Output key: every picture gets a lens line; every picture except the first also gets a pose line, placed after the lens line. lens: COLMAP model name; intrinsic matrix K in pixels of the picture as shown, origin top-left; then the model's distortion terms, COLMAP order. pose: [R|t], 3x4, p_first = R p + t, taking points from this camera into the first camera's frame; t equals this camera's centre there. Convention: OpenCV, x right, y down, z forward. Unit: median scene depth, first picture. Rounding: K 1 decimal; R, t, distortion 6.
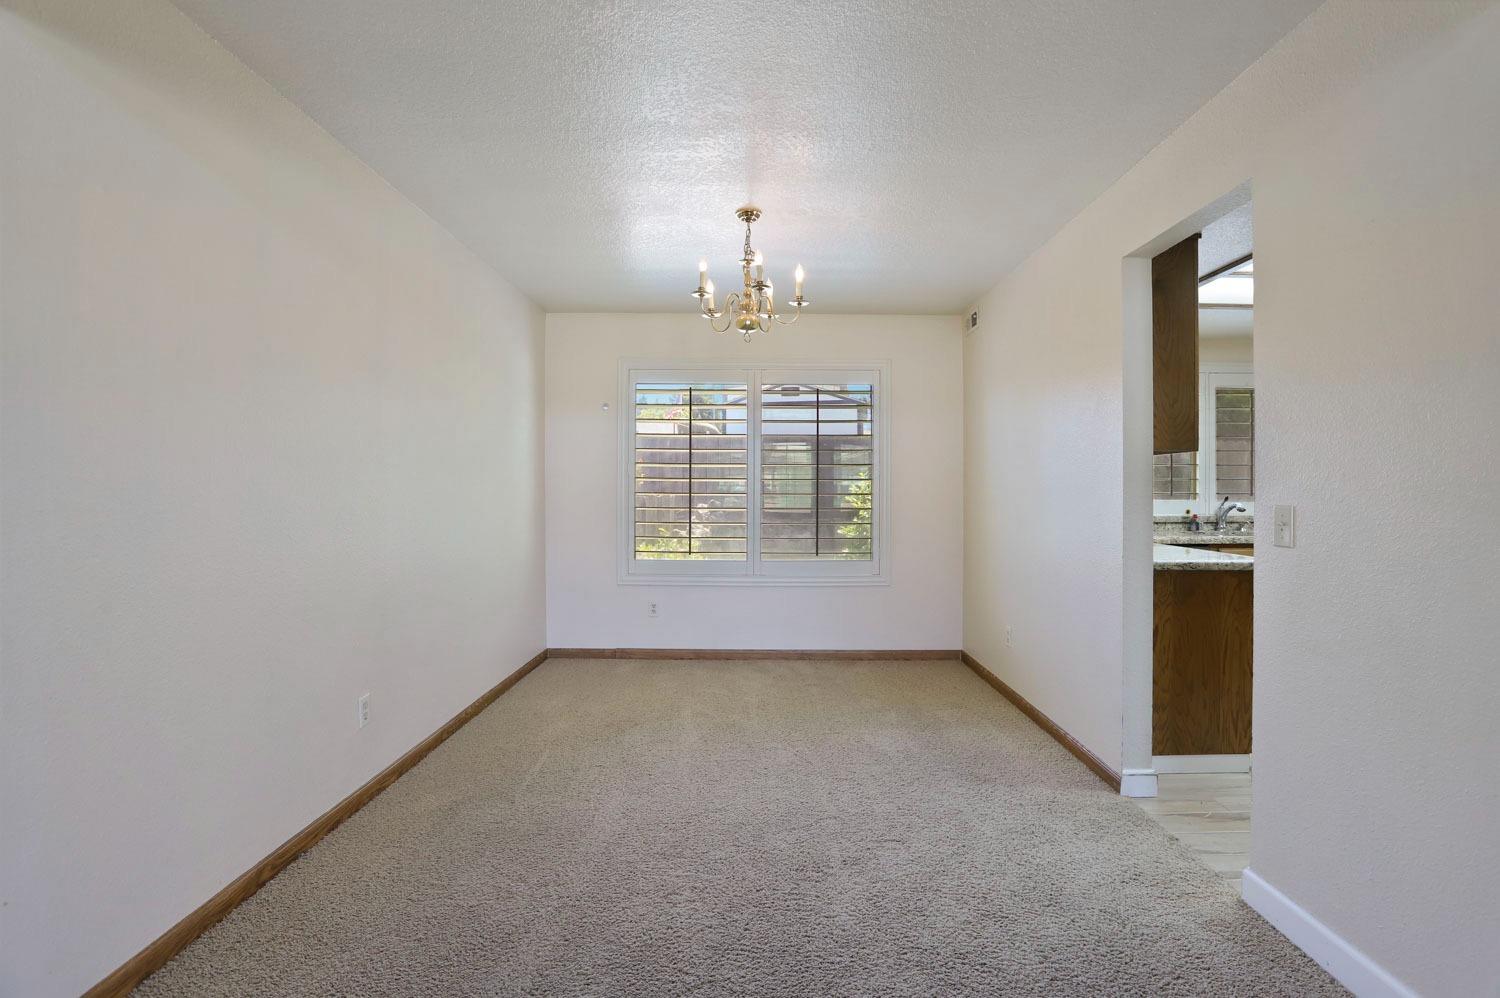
lens RADIAL K [[730.9, 0, 760.0], [0, 730.9, 486.8], [0, 0, 1]] dist [-0.078989, 0.036078]
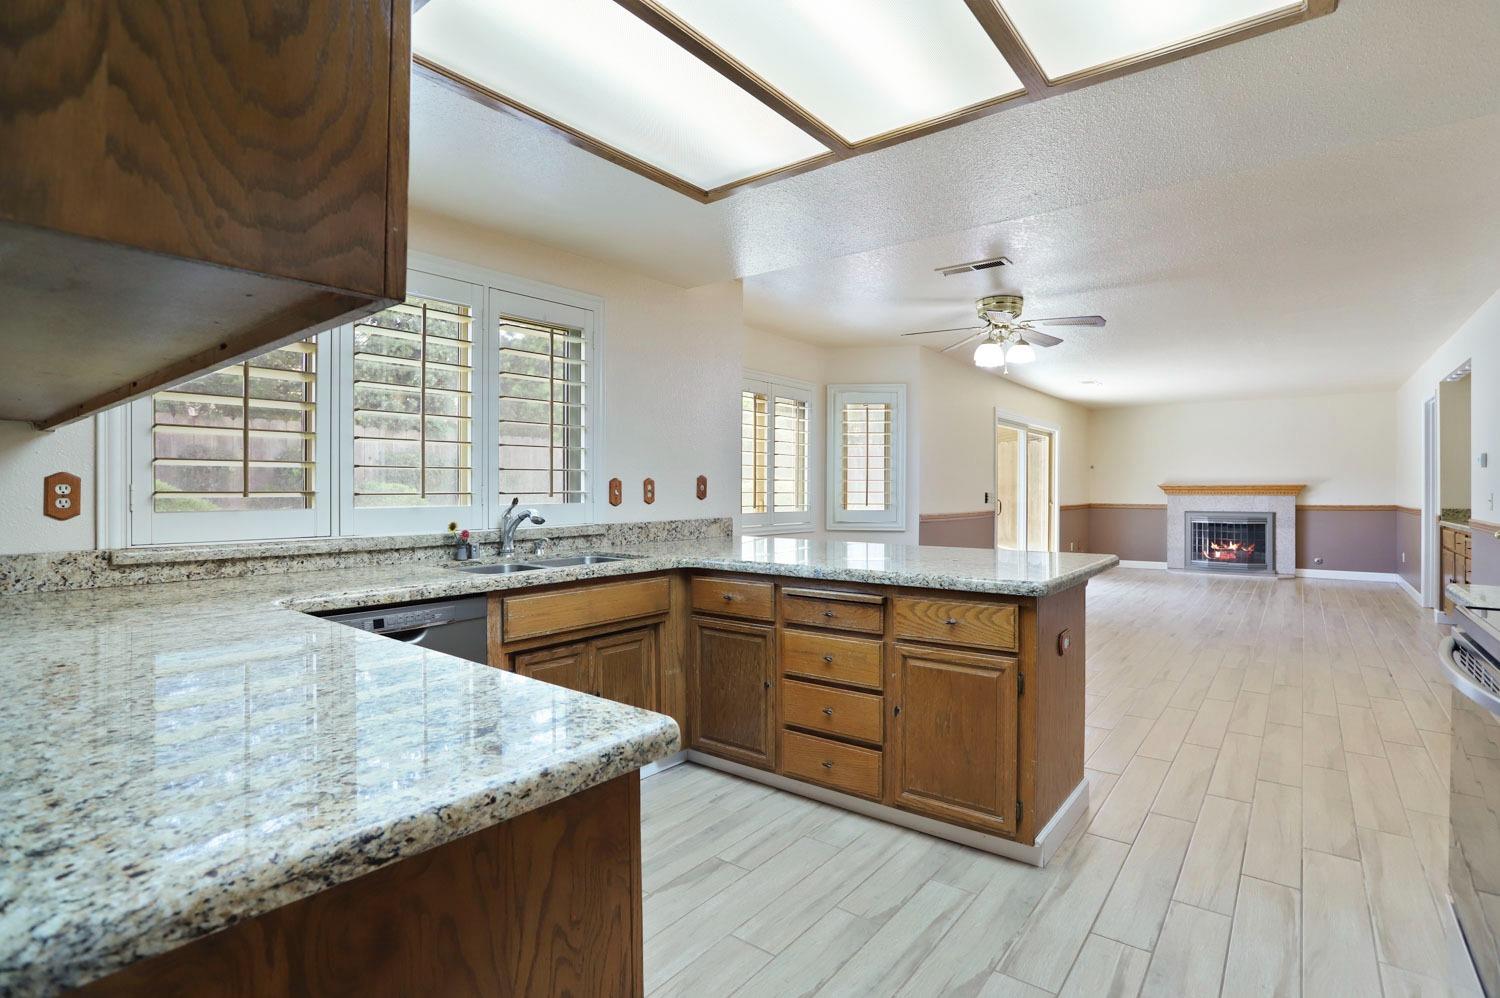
lens RADIAL K [[730.9, 0, 760.0], [0, 730.9, 486.8], [0, 0, 1]] dist [-0.078989, 0.036078]
pose [[0.614964, -0.002390, 0.788552, 0.403754], [0.001560, 0.999997, 0.001814, 0.004441], [-0.788554, 0.000115, 0.614966, 0.618092]]
